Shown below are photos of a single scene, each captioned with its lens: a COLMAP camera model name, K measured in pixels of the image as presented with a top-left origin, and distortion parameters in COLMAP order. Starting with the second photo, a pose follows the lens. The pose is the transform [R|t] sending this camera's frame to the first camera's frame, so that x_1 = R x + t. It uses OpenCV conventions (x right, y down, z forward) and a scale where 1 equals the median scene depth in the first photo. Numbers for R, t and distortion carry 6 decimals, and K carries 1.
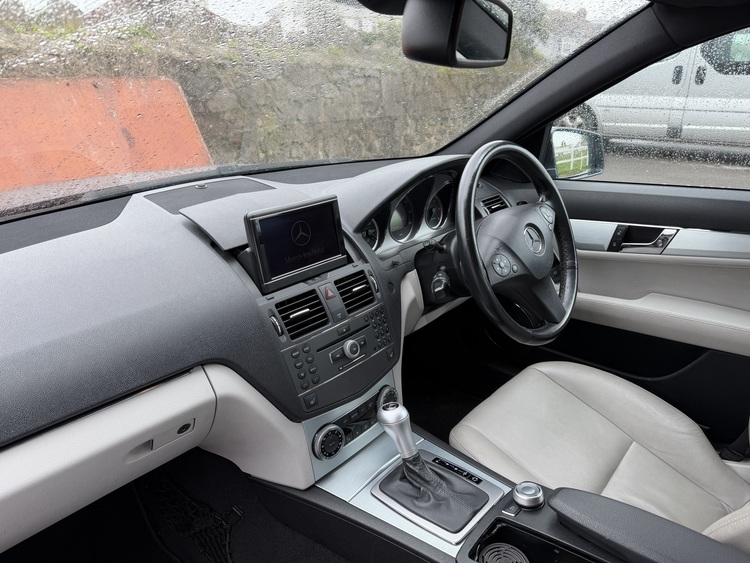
lens RADIAL K [[533.1, 0, 375.0], [0, 533.1, 281.5], [0, 0, 1]] dist [0.099453, -0.166238]
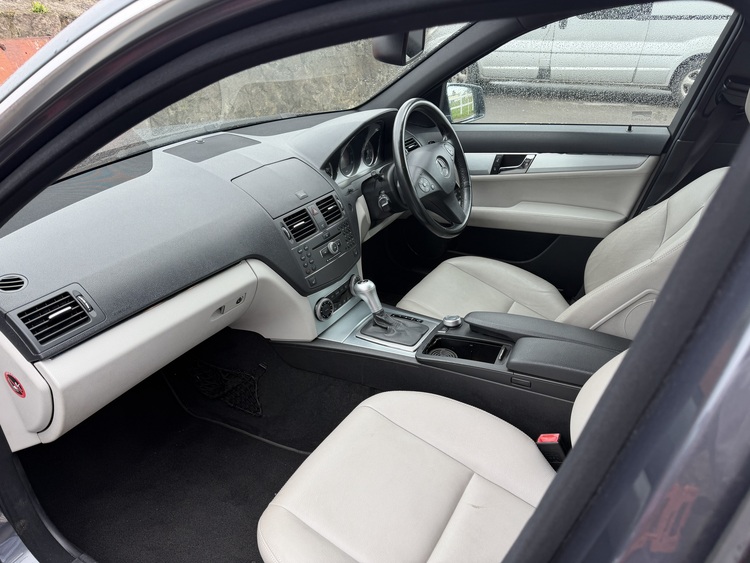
lens RADIAL K [[522.8, 0, 375.0], [0, 522.8, 281.5], [0, 0, 1]] dist [0.134486, -0.131576]
pose [[0.980020, -0.100555, 0.171609, -0.160290], [0.083972, 0.991304, 0.101315, 0.068887], [-0.180304, -0.084881, 0.979942, -0.395594]]
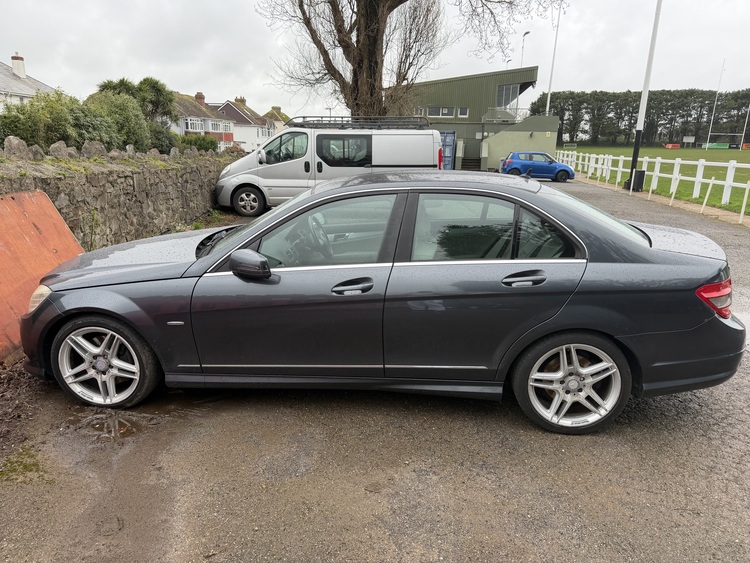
lens RADIAL K [[519.7, 0, 375.0], [0, 519.7, 281.5], [0, 0, 1]] dist [0.000485, -0.028243]
pose [[0.796422, -0.144490, 0.587227, -2.045727], [0.209304, 0.976882, -0.043501, 0.584407], [-0.567366, 0.157554, 0.808253, -2.787808]]
